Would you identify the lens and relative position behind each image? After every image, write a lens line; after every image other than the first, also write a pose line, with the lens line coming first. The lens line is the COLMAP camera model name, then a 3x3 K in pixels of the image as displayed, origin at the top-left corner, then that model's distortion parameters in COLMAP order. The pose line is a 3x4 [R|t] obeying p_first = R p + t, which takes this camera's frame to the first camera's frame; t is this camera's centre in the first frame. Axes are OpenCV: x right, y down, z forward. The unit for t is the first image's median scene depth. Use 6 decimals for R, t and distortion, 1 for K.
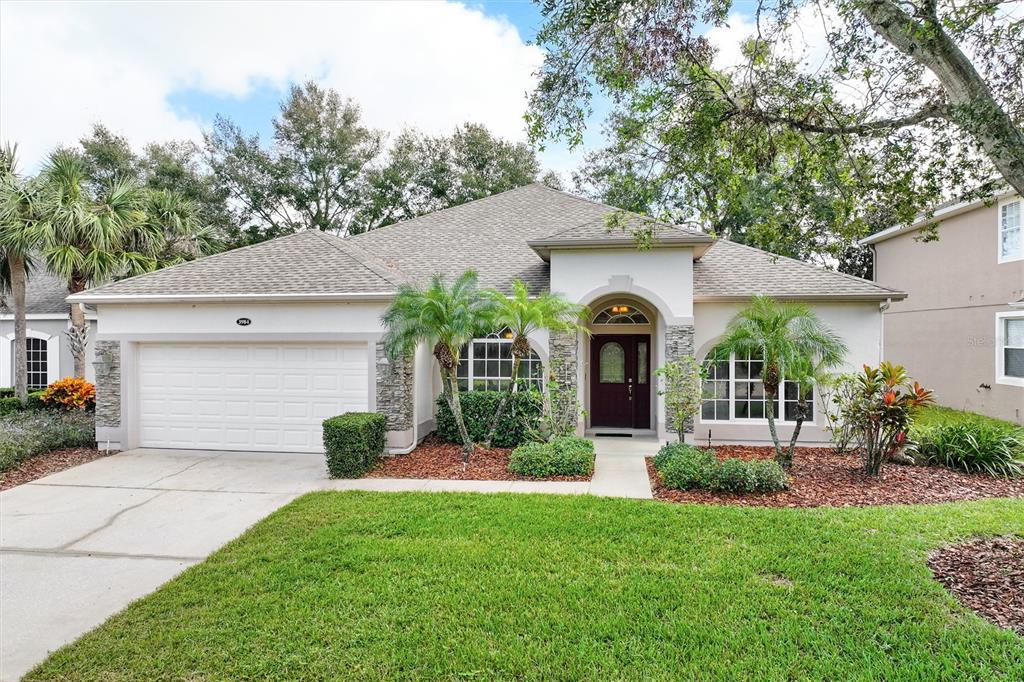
lens RADIAL K [[416.6, 0, 480.2], [0, 416.6, 340.7], [0, 0, 1]] dist [0.002838, 0.000269]
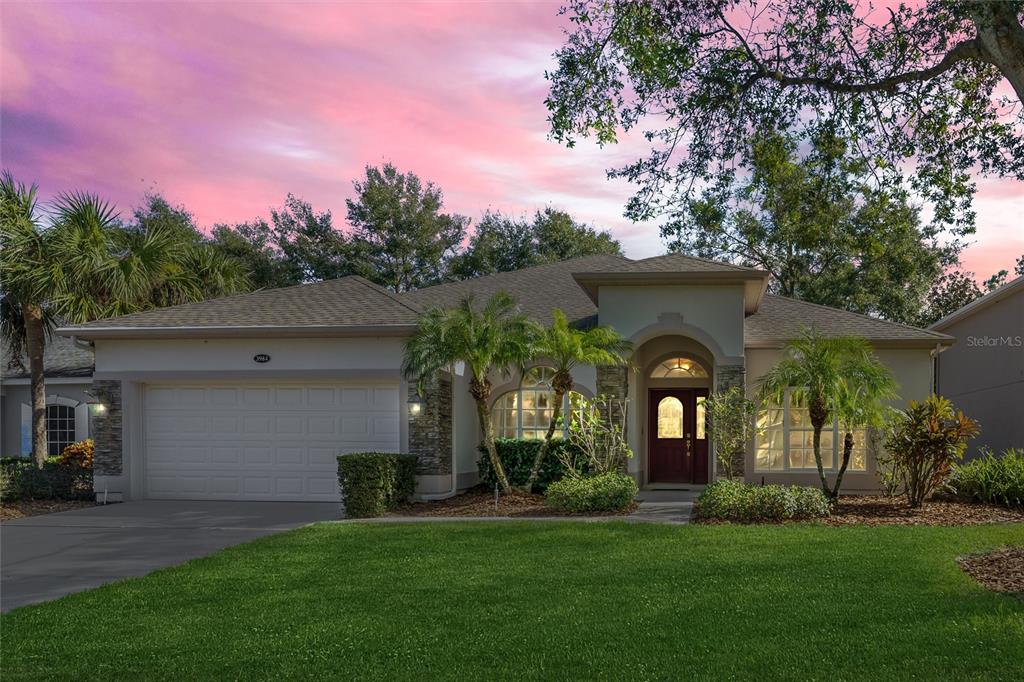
lens RADIAL K [[467.2, 0, 512.0], [0, 467.2, 341.0], [0, 0, 1]] dist [0.000329, -0.000042]
pose [[0.998643, 0.000764, 0.052065, -0.078500], [-0.001223, 0.999961, 0.008778, -0.097337], [-0.052056, -0.008829, 0.998605, -0.047918]]
